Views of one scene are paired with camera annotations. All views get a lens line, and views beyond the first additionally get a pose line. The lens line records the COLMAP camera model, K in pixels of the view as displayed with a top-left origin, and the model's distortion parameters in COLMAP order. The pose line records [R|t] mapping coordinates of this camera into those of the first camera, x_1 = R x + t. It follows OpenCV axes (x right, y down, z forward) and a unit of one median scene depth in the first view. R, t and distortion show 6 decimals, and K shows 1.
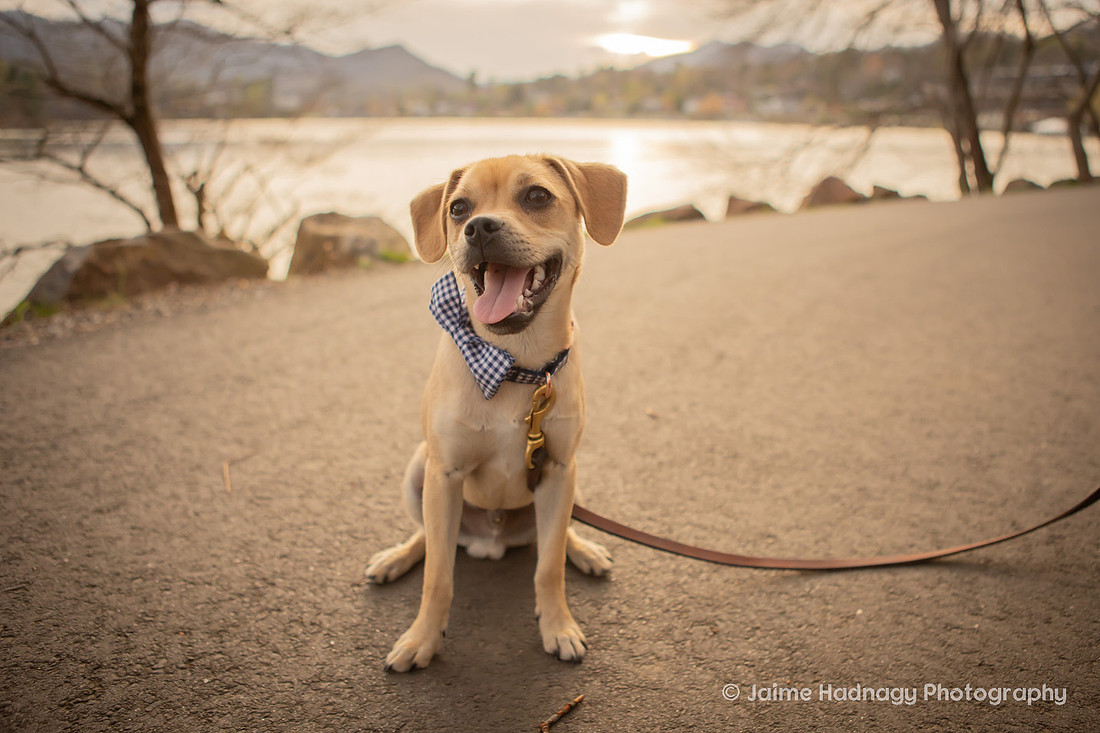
lens RADIAL K [[796.1, 0, 578.6], [0, 796.1, 332.0], [0, 0, 1]] dist [-0.076897, 0.009883]
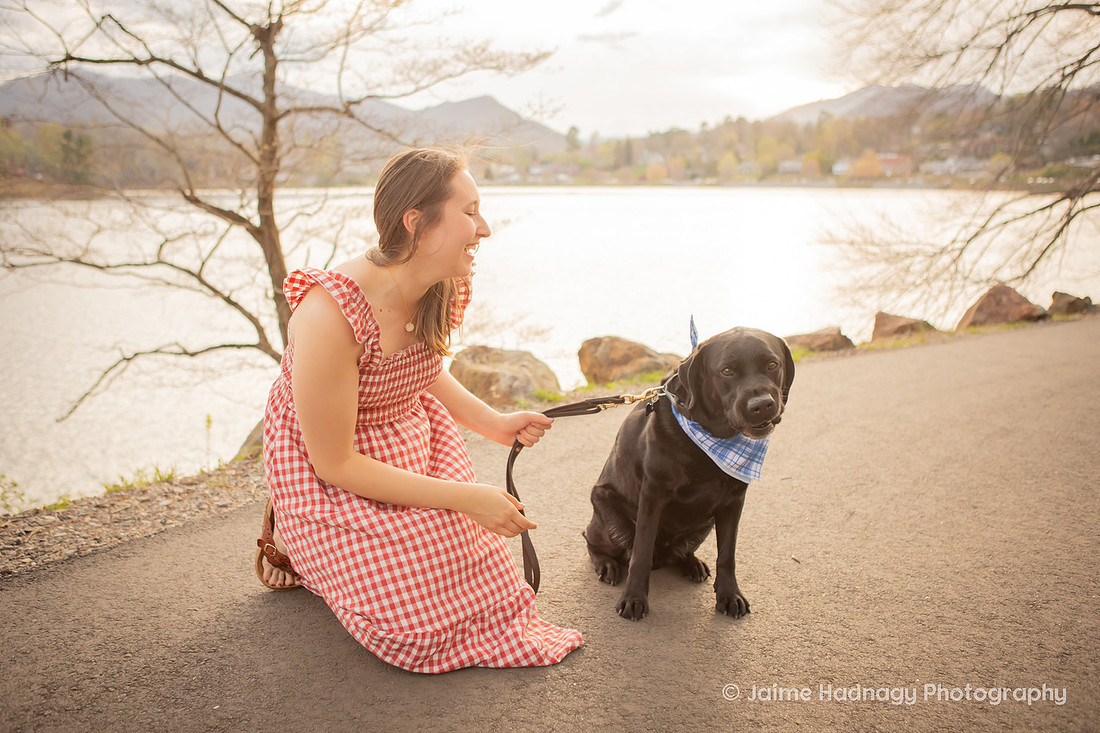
lens RADIAL K [[987.7, 0, 530.8], [0, 987.7, 360.6], [0, 0, 1]] dist [-0.079496, 0.082201]
pose [[0.986283, 0.017879, -0.164095, -0.019991], [-0.030821, 0.996580, -0.076665, -0.021507], [0.162163, 0.080671, 0.983461, -0.176084]]
